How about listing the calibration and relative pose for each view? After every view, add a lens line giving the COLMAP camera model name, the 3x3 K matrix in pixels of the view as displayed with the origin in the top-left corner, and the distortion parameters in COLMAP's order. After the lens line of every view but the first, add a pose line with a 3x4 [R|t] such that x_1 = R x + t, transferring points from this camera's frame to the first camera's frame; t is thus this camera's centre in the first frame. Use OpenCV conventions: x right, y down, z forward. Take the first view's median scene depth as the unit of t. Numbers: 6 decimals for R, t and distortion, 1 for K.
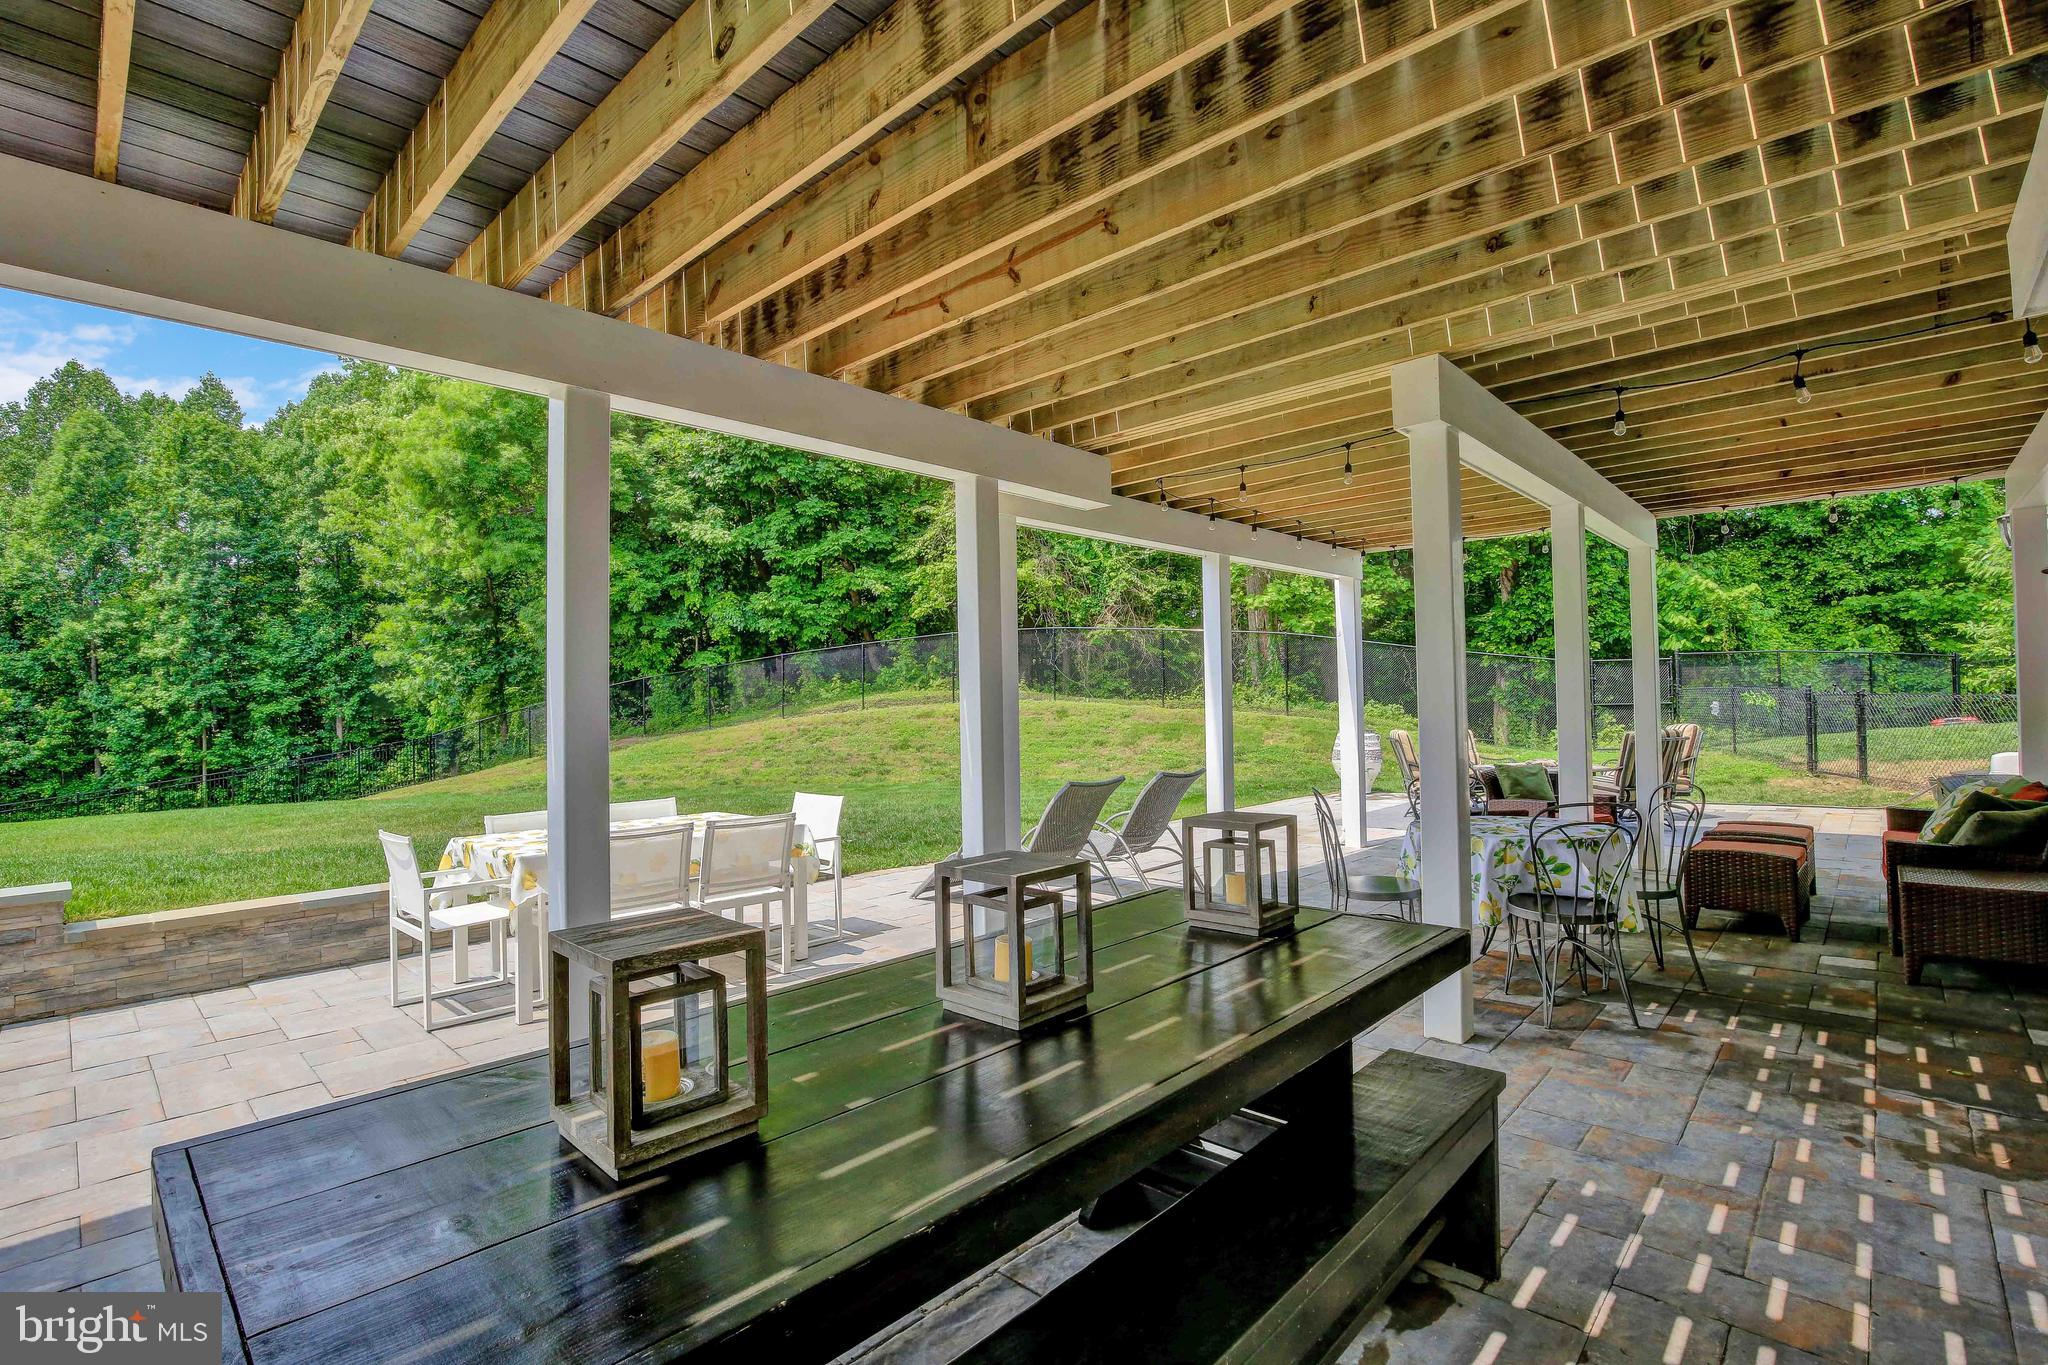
lens RADIAL K [[941.5, 0, 1011.9], [0, 941.5, 671.3], [0, 0, 1]] dist [-0.033062, 0.006142]
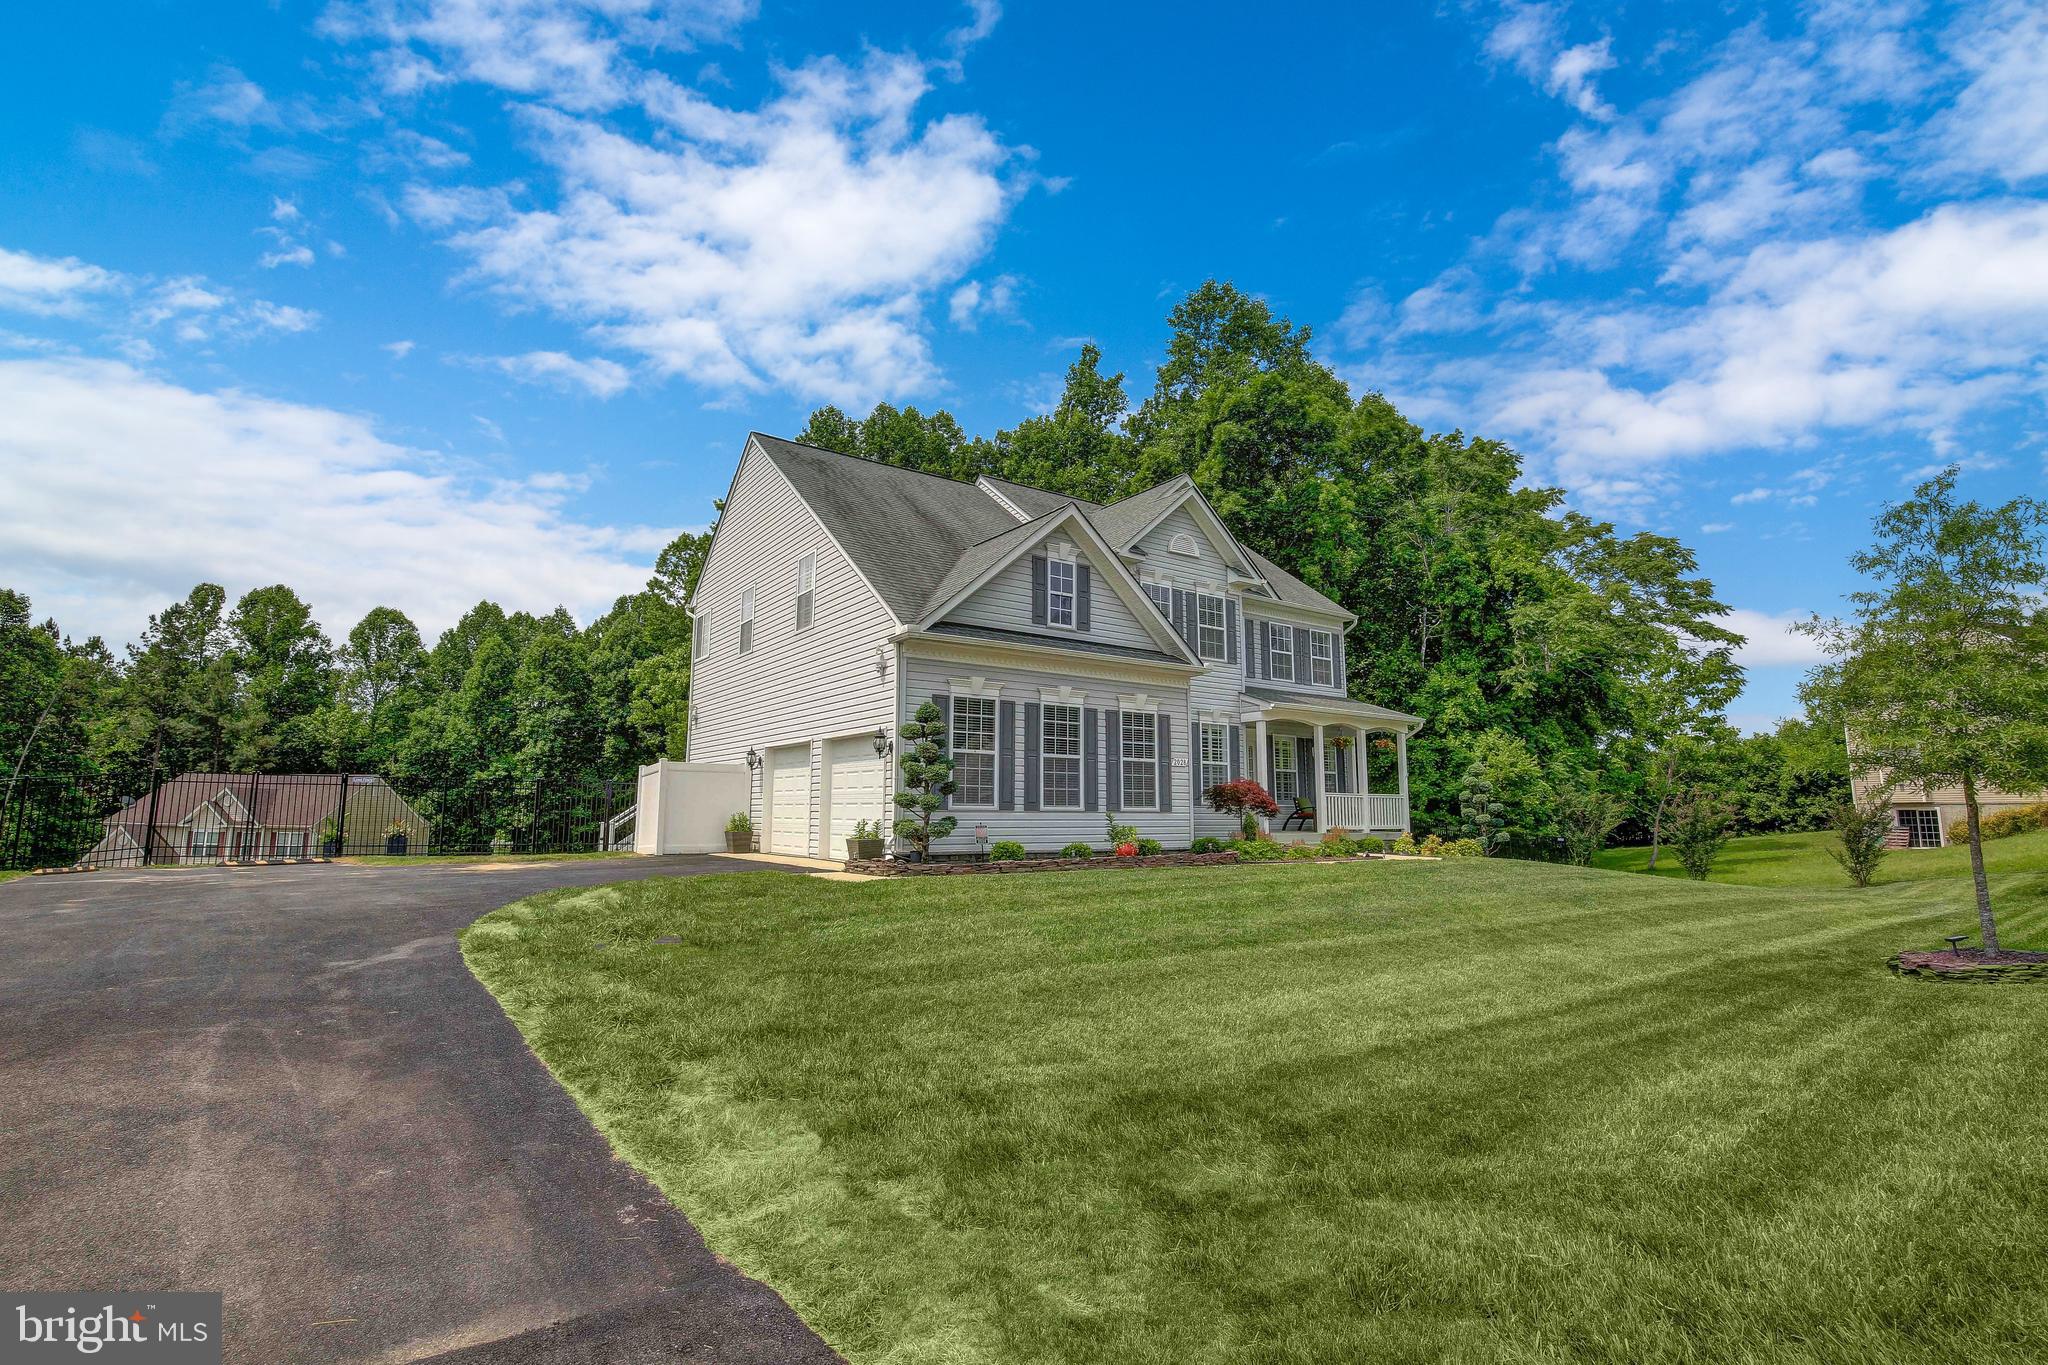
lens RADIAL K [[941.5, 0, 1014.6], [0, 941.5, 671.8], [0, 0, 1]] dist [-0.033062, 0.006142]
pose [[0.976882, -0.006750, -0.213675, 0.234145], [-0.019586, 0.992471, -0.120900, -0.046942], [0.212882, 0.122290, 0.969395, -0.391523]]
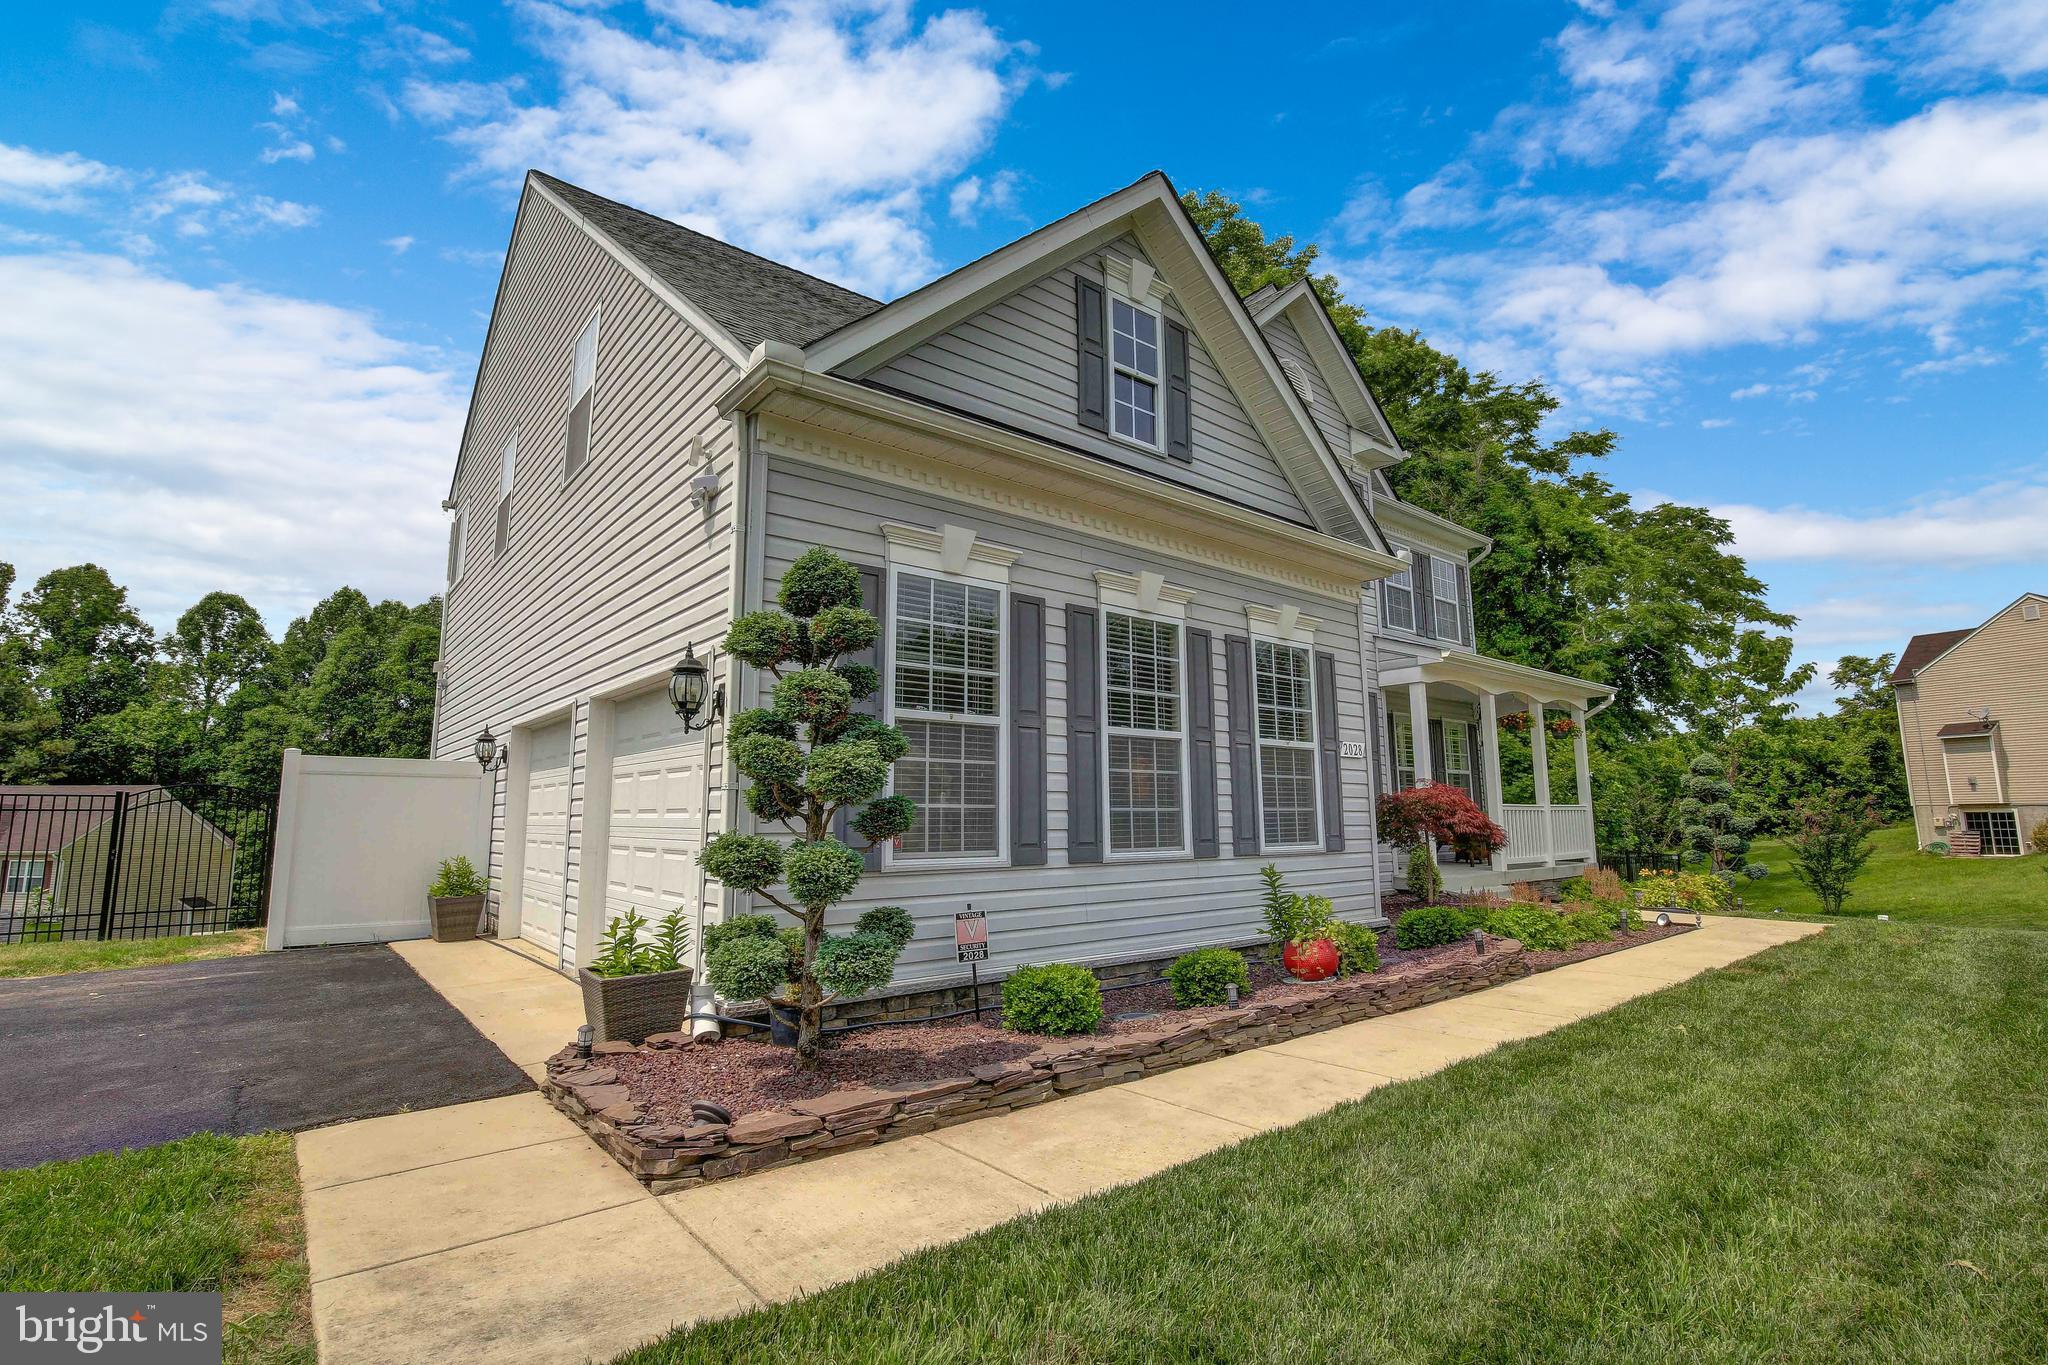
lens RADIAL K [[941.5, 0, 1018.4], [0, 941.5, 678.3], [0, 0, 1]] dist [-0.033062, 0.006142]
pose [[0.990790, -0.005156, -0.135309, 0.191370], [-0.011340, 0.992605, -0.120857, -0.048285], [0.134932, 0.121279, 0.983405, -0.247310]]
